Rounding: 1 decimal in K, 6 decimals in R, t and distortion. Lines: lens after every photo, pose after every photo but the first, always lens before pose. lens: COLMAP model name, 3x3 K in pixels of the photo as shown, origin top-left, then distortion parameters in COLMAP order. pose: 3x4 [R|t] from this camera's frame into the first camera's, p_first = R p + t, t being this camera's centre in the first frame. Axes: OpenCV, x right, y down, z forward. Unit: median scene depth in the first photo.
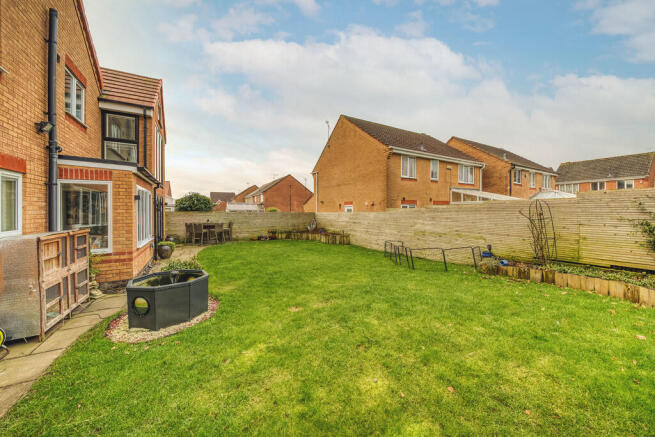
lens RADIAL K [[225.3, 0, 327.5], [0, 225.3, 218.5], [0, 0, 1]] dist [-0.001699, -0.000175]
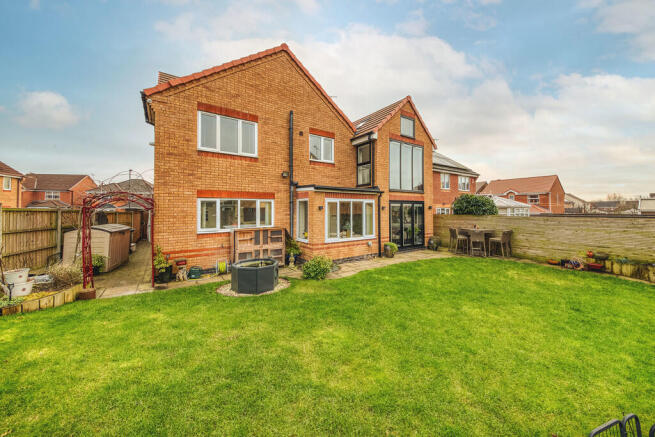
lens RADIAL K [[225.3, 0, 327.5], [0, 225.3, 218.5], [0, 0, 1]] dist [-0.001699, -0.000175]
pose [[0.107526, 0.030894, -0.993722, 0.410562], [-0.032410, 0.999095, 0.027554, -0.045542], [0.993674, 0.029243, 0.108430, 0.631208]]
